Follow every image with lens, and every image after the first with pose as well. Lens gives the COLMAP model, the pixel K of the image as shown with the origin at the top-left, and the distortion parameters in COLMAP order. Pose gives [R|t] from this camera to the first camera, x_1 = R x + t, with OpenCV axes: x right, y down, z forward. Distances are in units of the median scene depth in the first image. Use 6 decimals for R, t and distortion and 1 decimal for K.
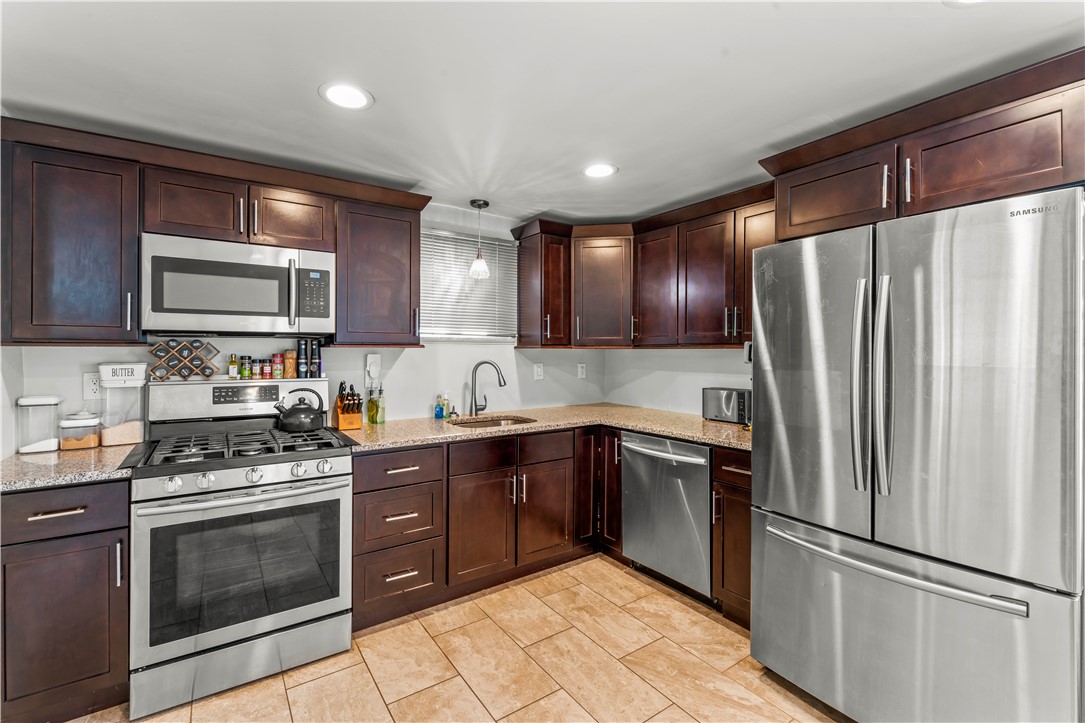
lens RADIAL K [[474.9, 0, 532.1], [0, 474.9, 358.2], [0, 0, 1]] dist [-0.003484, -0.000955]
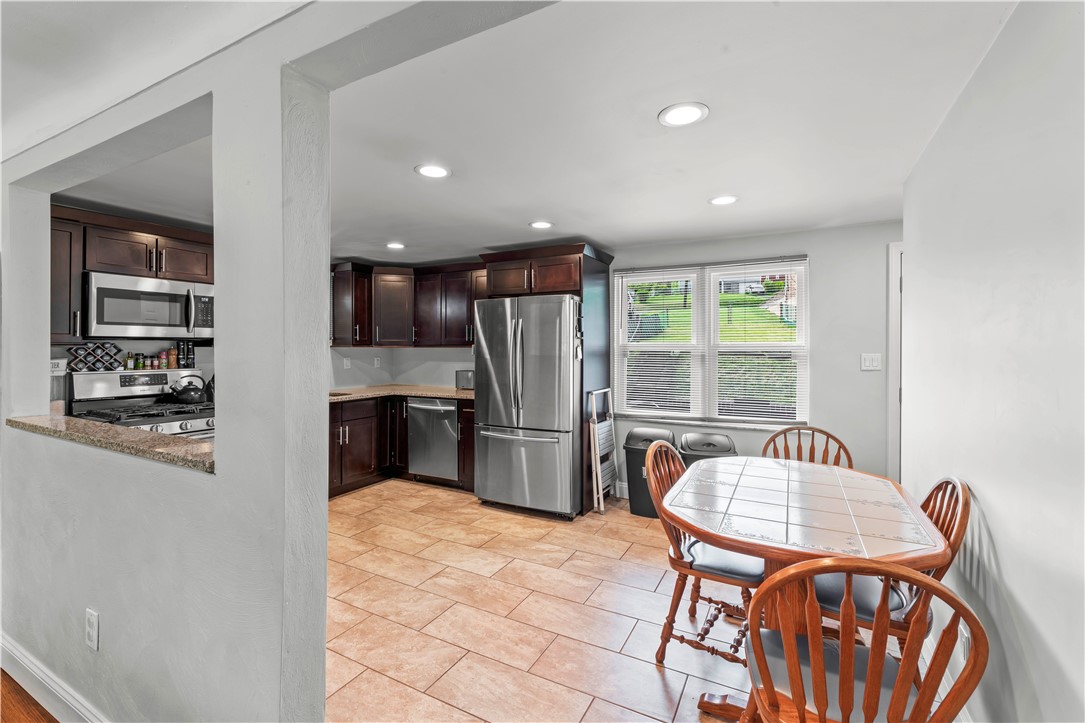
lens RADIAL K [[474.9, 0, 541.5], [0, 474.9, 347.4], [0, 0, 1]] dist [-0.003484, -0.000955]
pose [[0.882392, -0.000085, 0.470515, -0.216379], [0.006275, 0.999913, -0.011587, 0.001789], [-0.470473, 0.013177, 0.882316, -0.821091]]
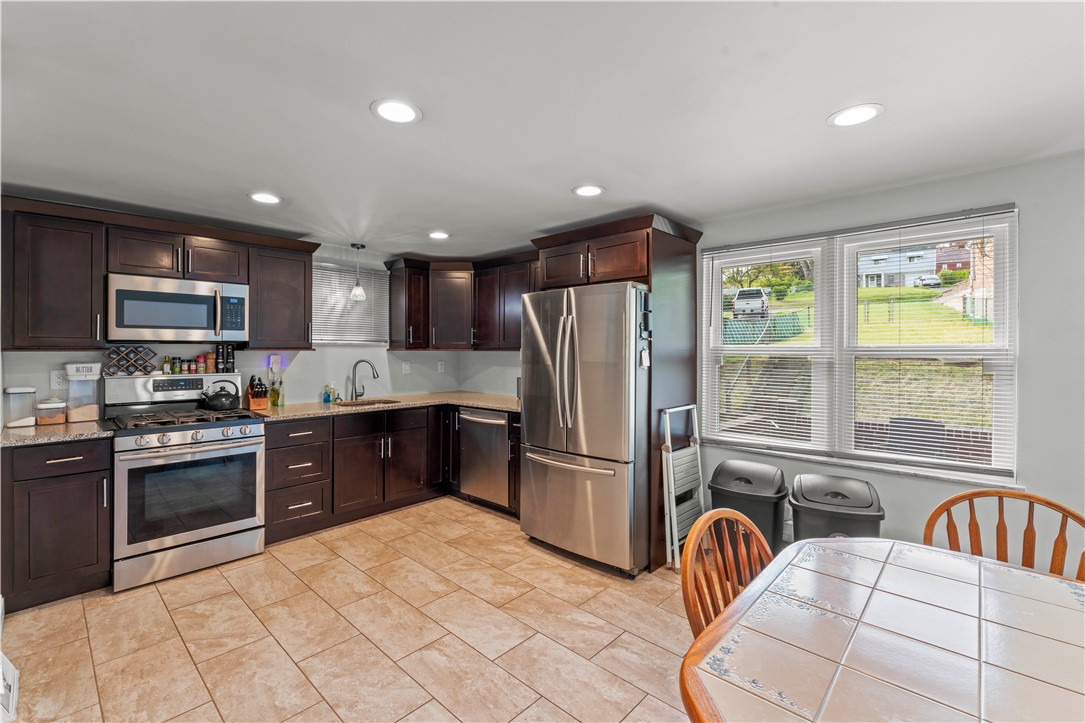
lens RADIAL K [[474.9, 0, 536.9], [0, 474.9, 353.6], [0, 0, 1]] dist [-0.003484, -0.000955]
pose [[0.975042, -0.001712, 0.222012, 0.114412], [0.002960, 0.999982, -0.005289, -0.005060], [-0.221999, 0.005814, 0.975030, -0.587285]]
